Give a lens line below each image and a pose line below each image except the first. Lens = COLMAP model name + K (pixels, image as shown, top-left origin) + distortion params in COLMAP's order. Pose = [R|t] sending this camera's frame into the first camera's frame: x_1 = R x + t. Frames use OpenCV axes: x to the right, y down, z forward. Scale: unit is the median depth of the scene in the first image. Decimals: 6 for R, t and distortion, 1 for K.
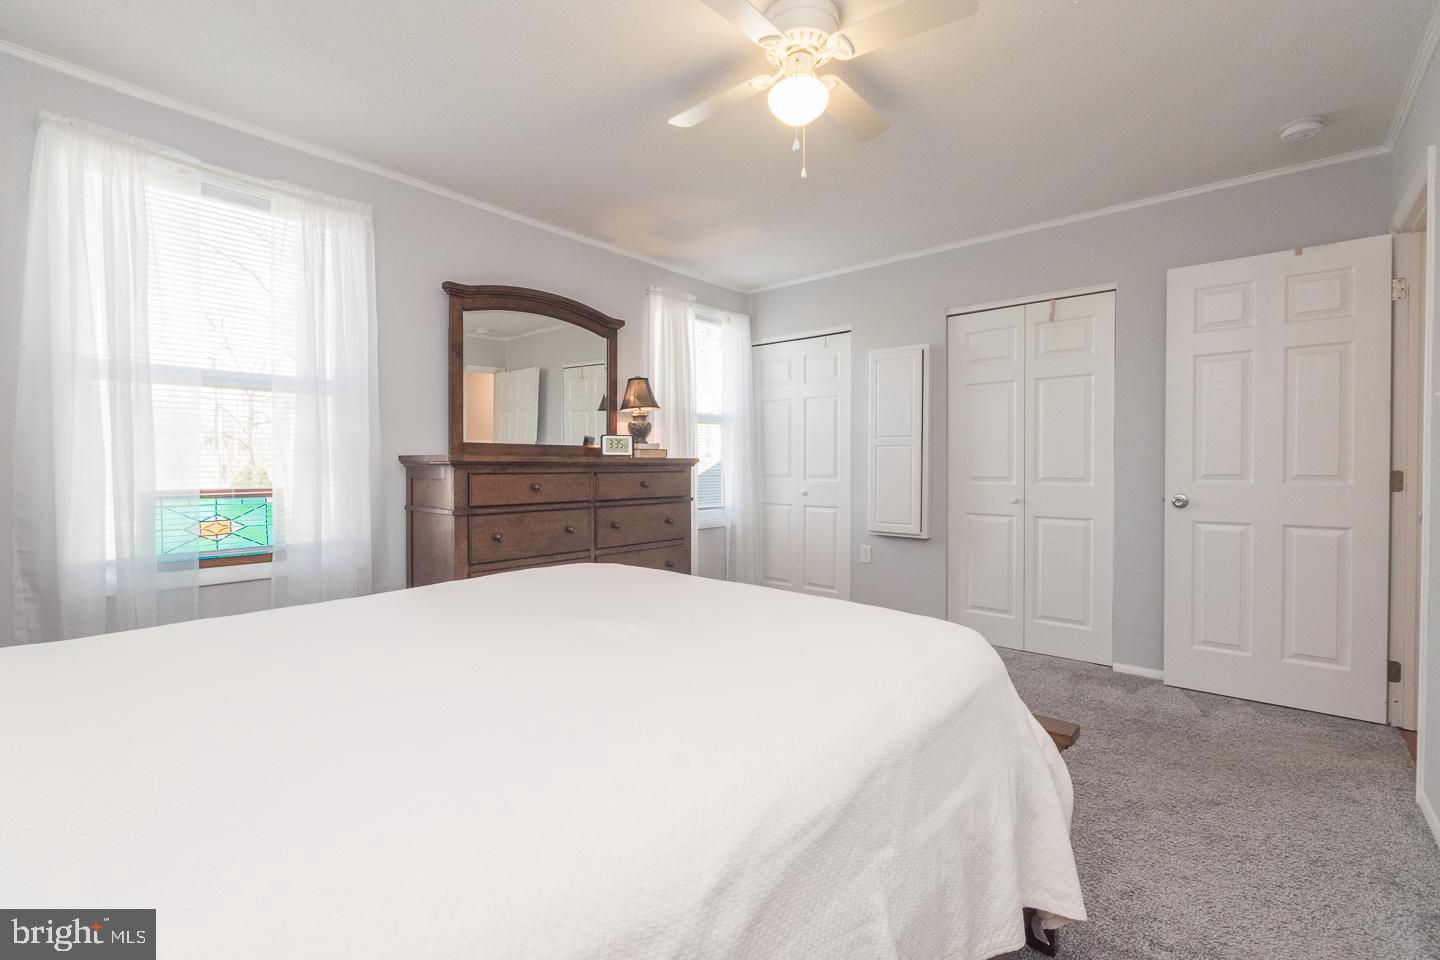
lens RADIAL K [[633.1, 0, 715.9], [0, 633.1, 473.9], [0, 0, 1]] dist [0.001237, -0.000245]
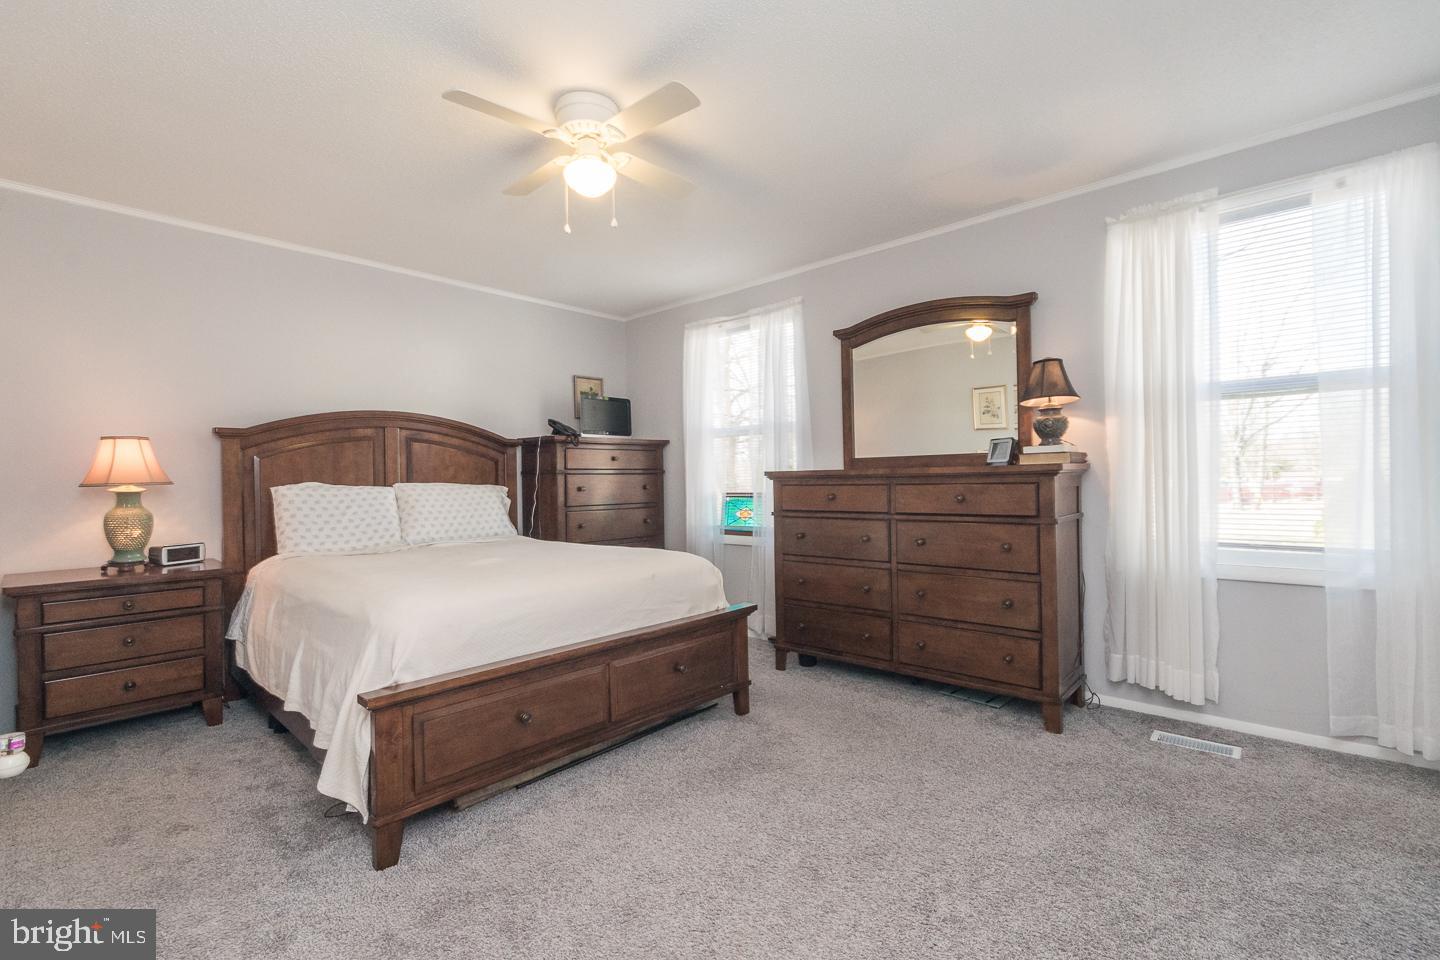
lens RADIAL K [[633.1, 0, 727.1], [0, 633.1, 480.4], [0, 0, 1]] dist [0.001237, -0.000245]
pose [[-0.011860, -0.003354, -0.999924, 0.808366], [-0.003192, 0.999989, -0.003316, -0.003780], [0.999925, 0.003152, -0.011870, 0.785804]]
